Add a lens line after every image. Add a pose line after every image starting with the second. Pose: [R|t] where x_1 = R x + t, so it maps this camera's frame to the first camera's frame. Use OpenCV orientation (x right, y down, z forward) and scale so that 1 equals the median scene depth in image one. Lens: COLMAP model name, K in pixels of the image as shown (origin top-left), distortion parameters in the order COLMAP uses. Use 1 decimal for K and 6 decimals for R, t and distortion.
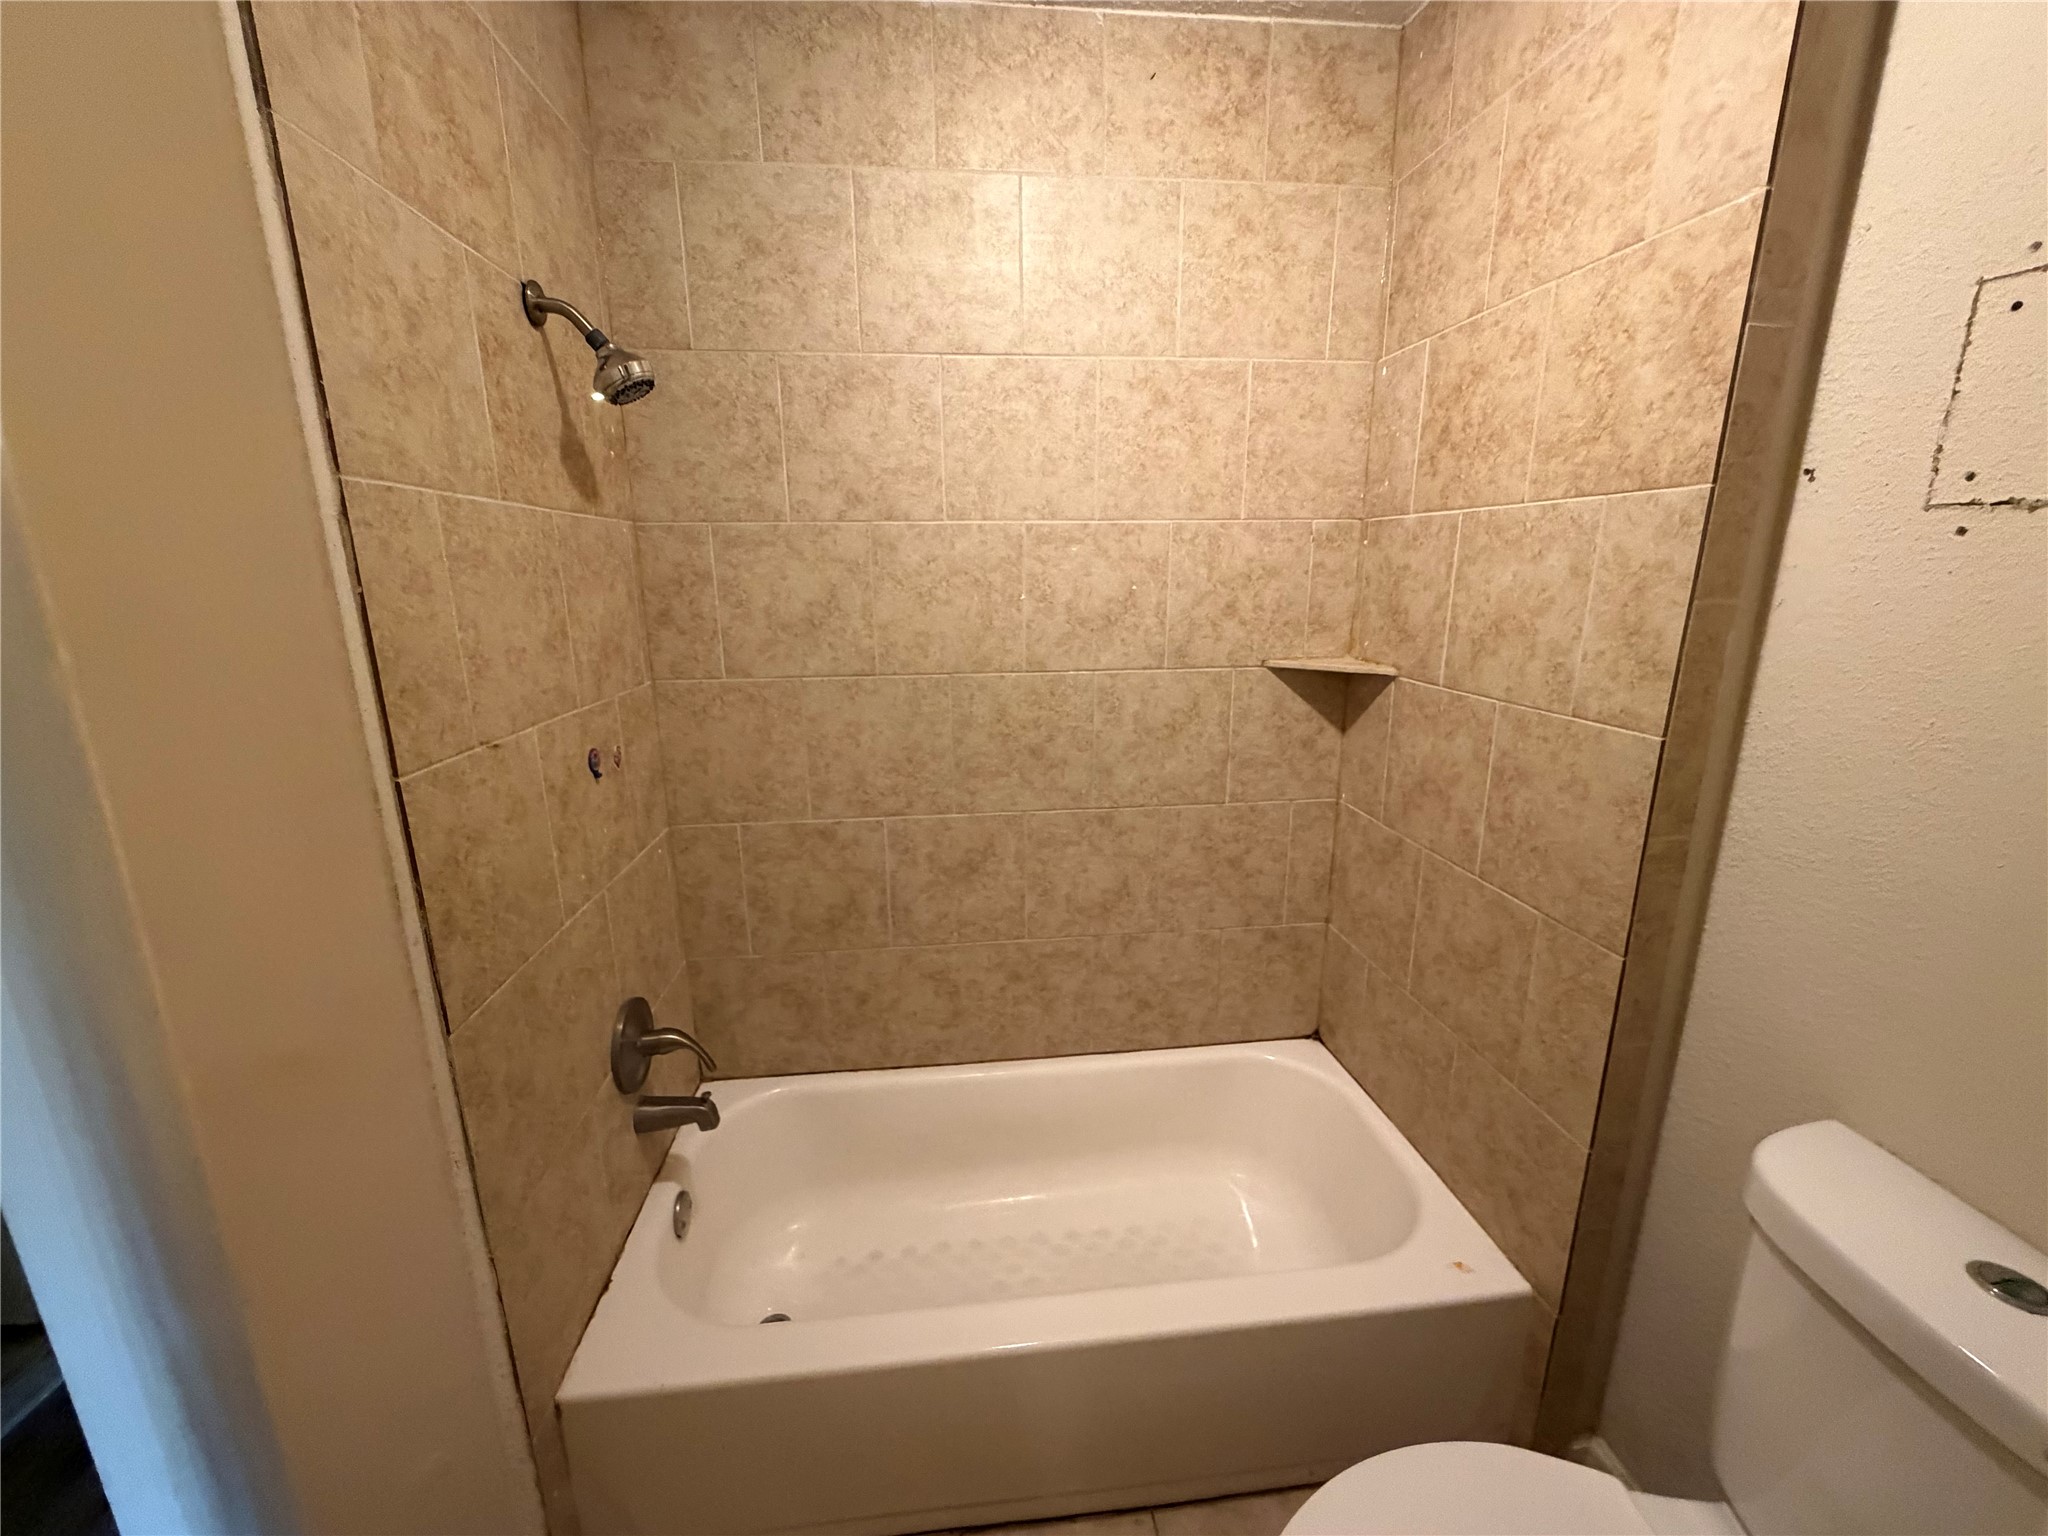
lens RADIAL K [[822.0, 0, 1029.5], [0, 822.0, 763.4], [0, 0, 1]] dist [0.006108, -0.001617]
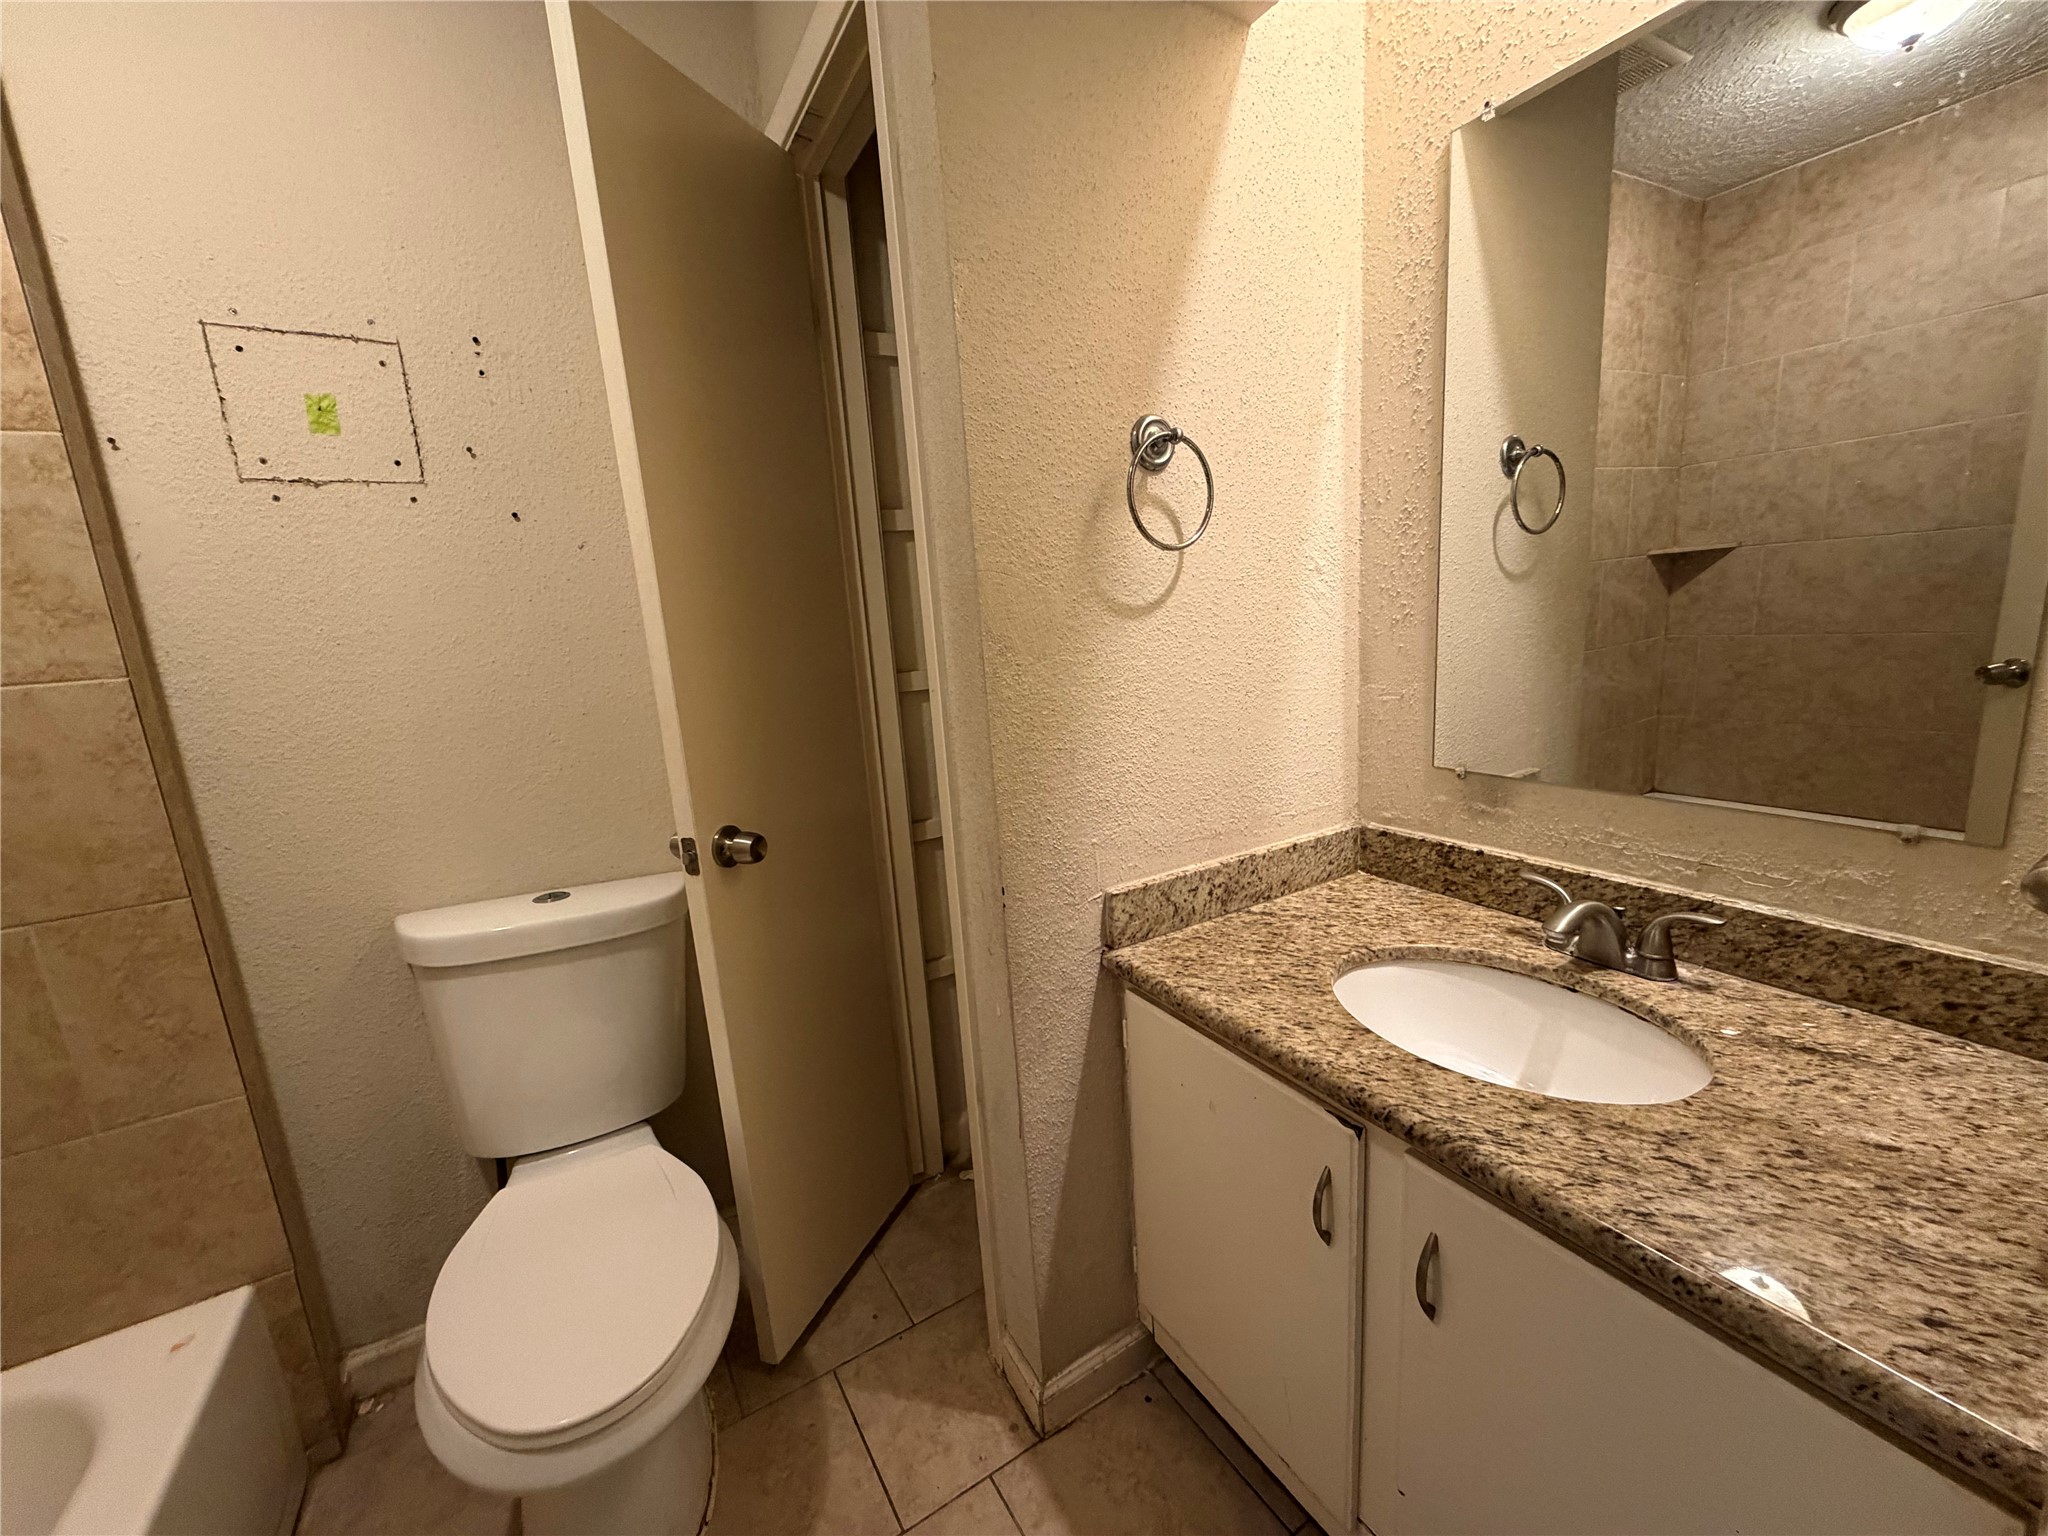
lens RADIAL K [[822.0, 0, 1029.1], [0, 822.0, 778.3], [0, 0, 1]] dist [0.006108, -0.001617]
pose [[-0.415120, -0.138142, 0.899218, -0.828799], [0.293502, 0.915220, 0.276095, 0.165893], [-0.861123, 0.378535, -0.339381, 0.522497]]
